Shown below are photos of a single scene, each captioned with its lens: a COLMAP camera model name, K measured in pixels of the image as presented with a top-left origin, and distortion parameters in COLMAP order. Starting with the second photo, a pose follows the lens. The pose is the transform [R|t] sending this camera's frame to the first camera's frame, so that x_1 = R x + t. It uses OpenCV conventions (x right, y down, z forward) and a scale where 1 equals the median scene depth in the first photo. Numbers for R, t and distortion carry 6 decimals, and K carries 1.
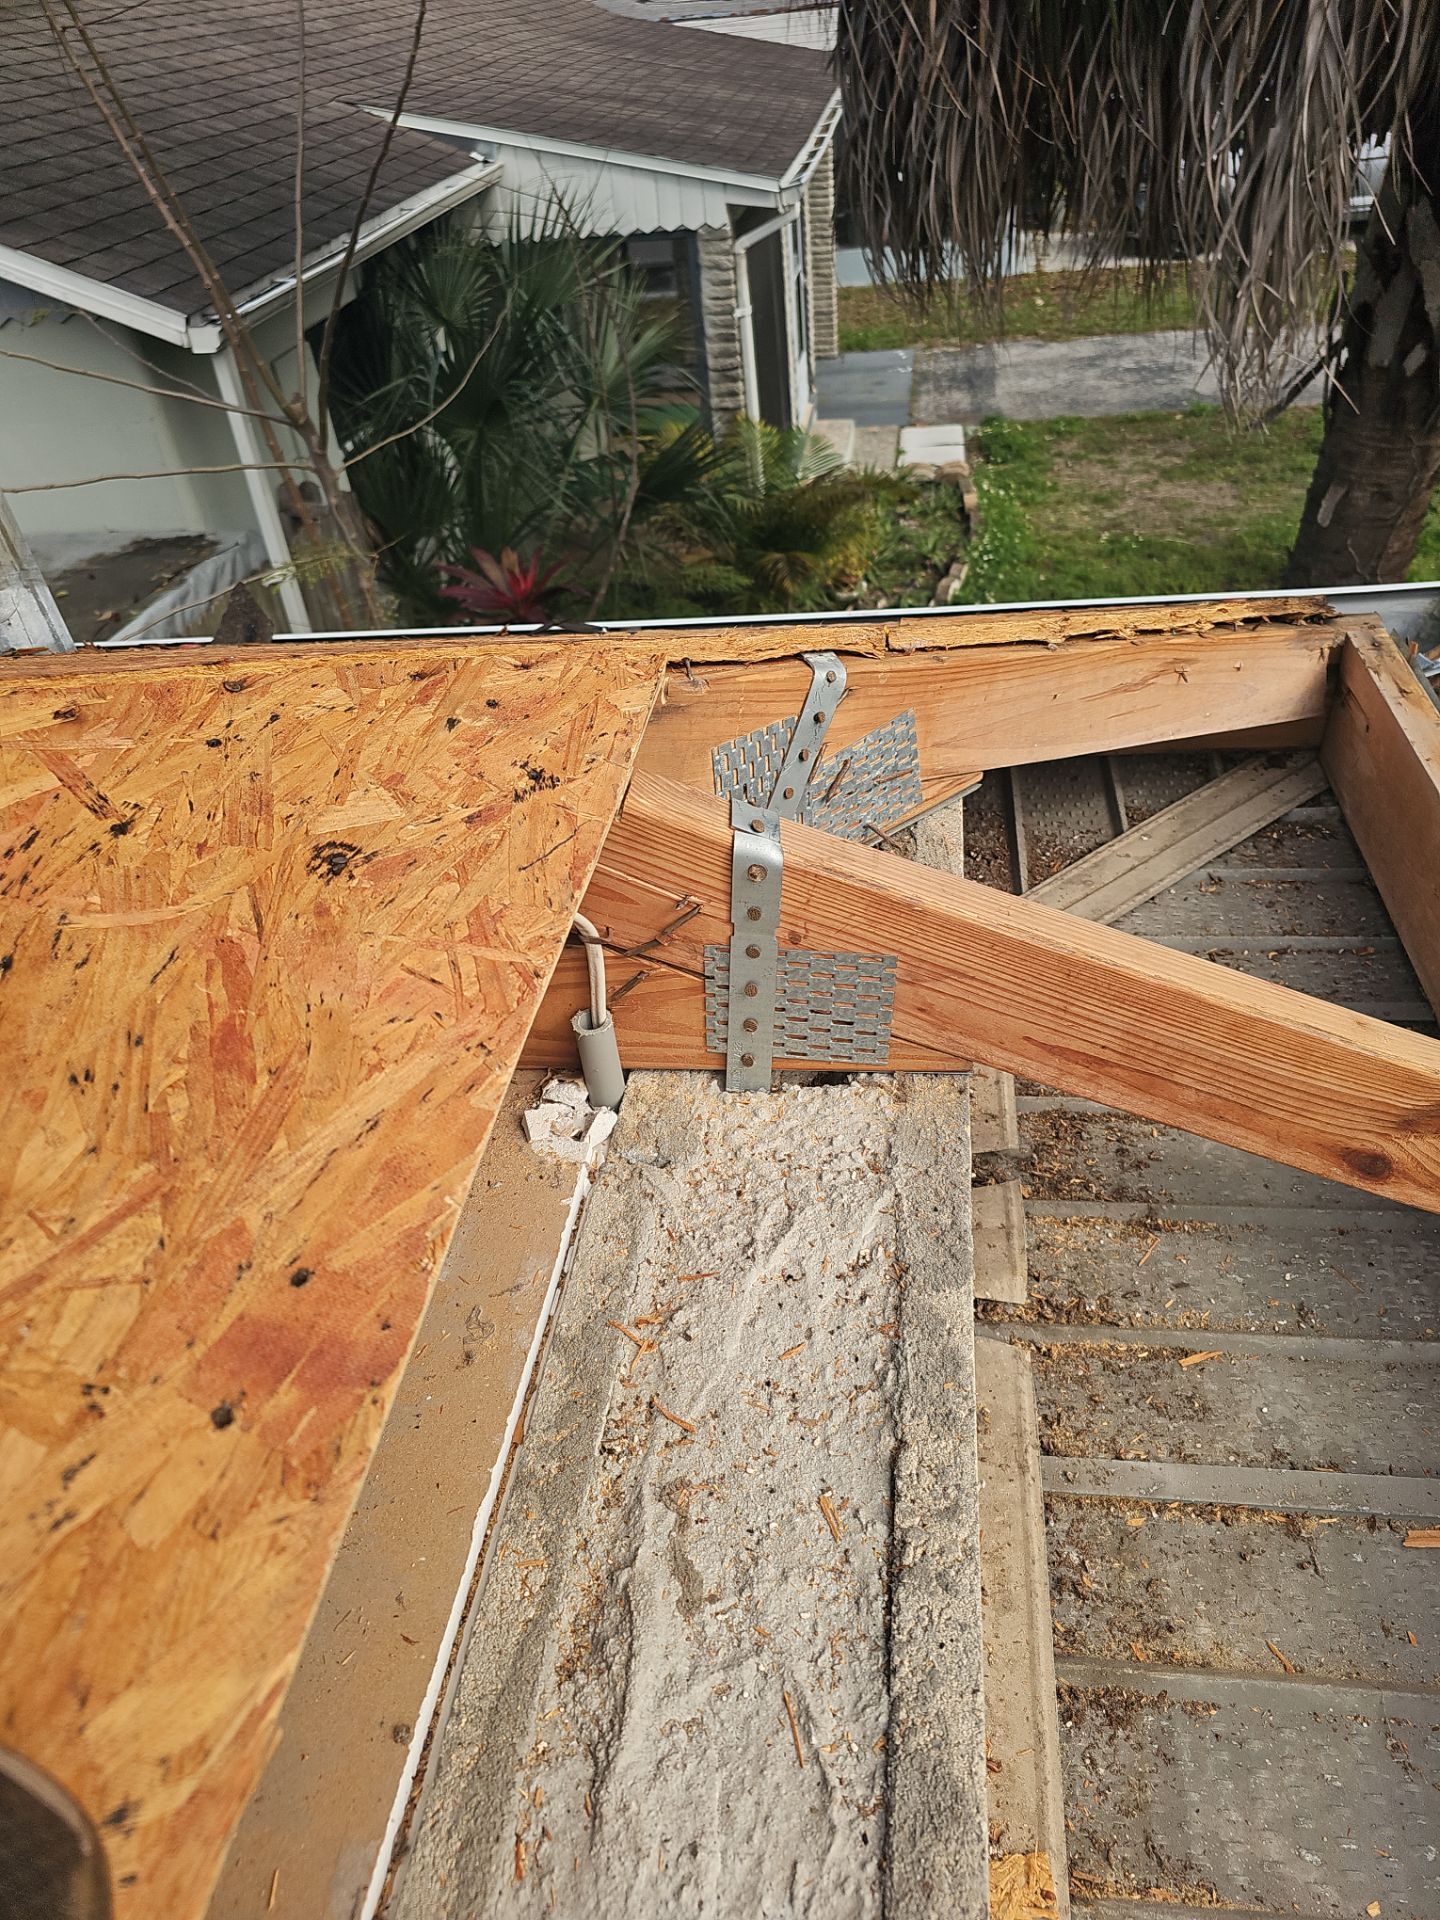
lens RADIAL K [[1292.0, 0, 720.0], [0, 1292.0, 960.0], [0, 0, 1]] dist [0.071628, -0.065724]
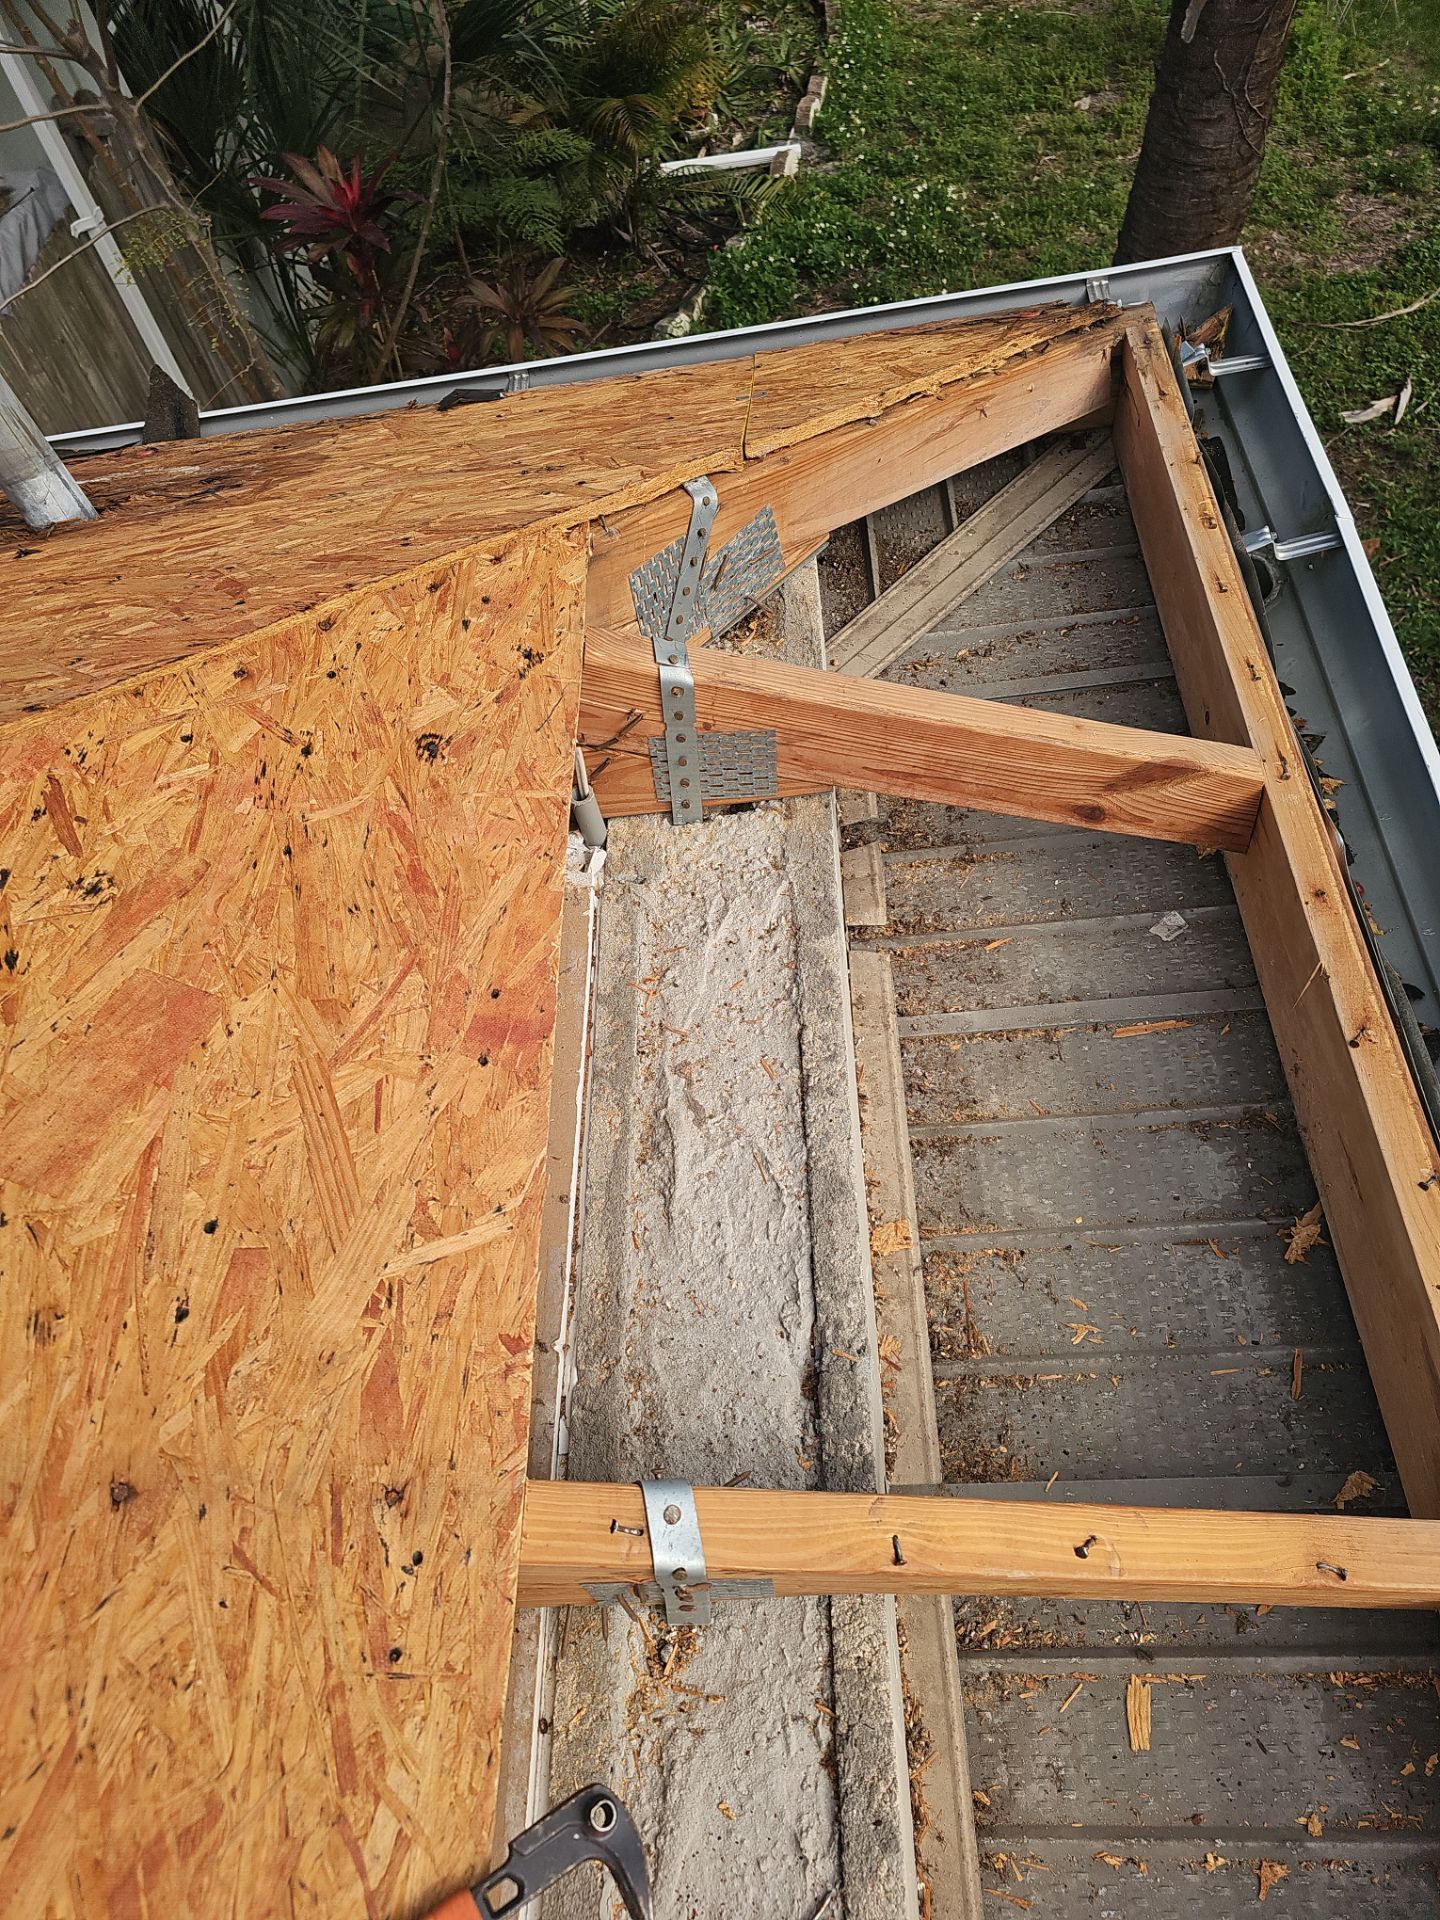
lens RADIAL K [[1358.7, 0, 647.3], [0, 1358.7, 903.7], [0, 0, 1]] dist [0.076227, -0.092770]
pose [[0.990121, -0.139942, -0.008785, -0.027531], [0.137506, 0.956800, 0.256174, -0.243385], [-0.027444, -0.254852, 0.966591, -0.617942]]
